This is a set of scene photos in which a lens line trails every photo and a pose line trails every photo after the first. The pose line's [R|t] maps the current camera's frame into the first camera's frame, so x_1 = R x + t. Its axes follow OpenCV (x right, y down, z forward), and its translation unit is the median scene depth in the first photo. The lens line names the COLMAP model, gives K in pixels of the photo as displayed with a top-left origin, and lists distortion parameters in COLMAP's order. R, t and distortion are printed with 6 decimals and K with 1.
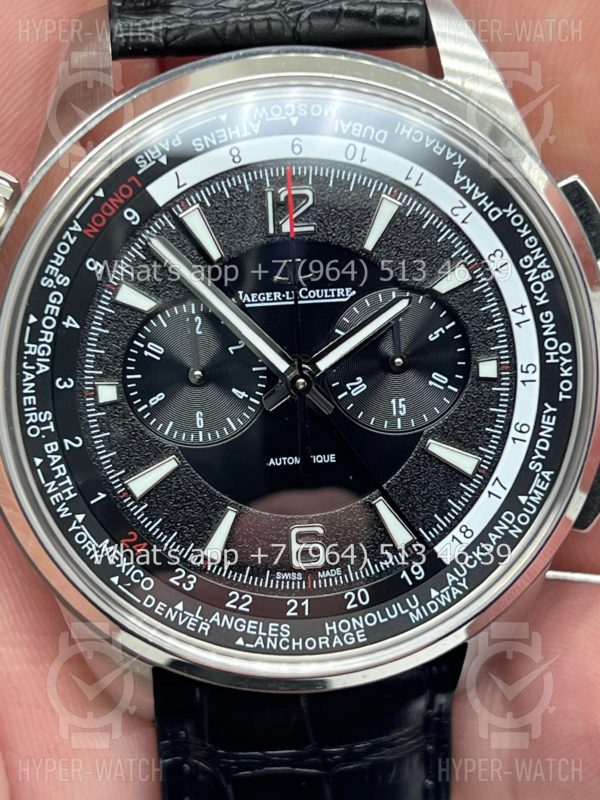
lens RADIAL K [[1880.0, 0, 303.2], [0, 1880.0, 400.9], [0, 0, 1]] dist [0.178422, 0.000000]
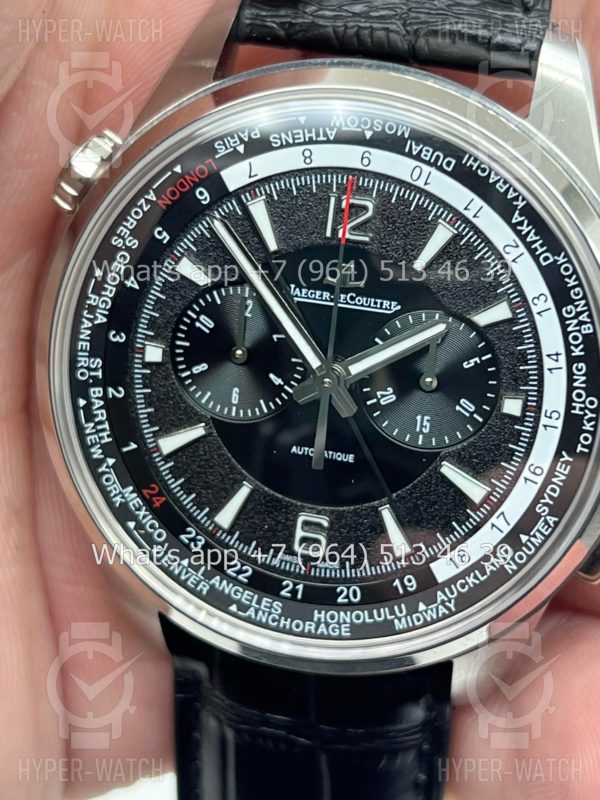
lens RADIAL K [[1880.0, 0, 305.9], [0, 1880.0, 398.3], [0, 0, 1]] dist [0.178422, 0.000000]
pose [[0.950179, 0.211171, -0.229275, 0.225141], [-0.200110, 0.977216, 0.070743, -0.071283], [0.238990, -0.021339, 0.970788, -0.016955]]
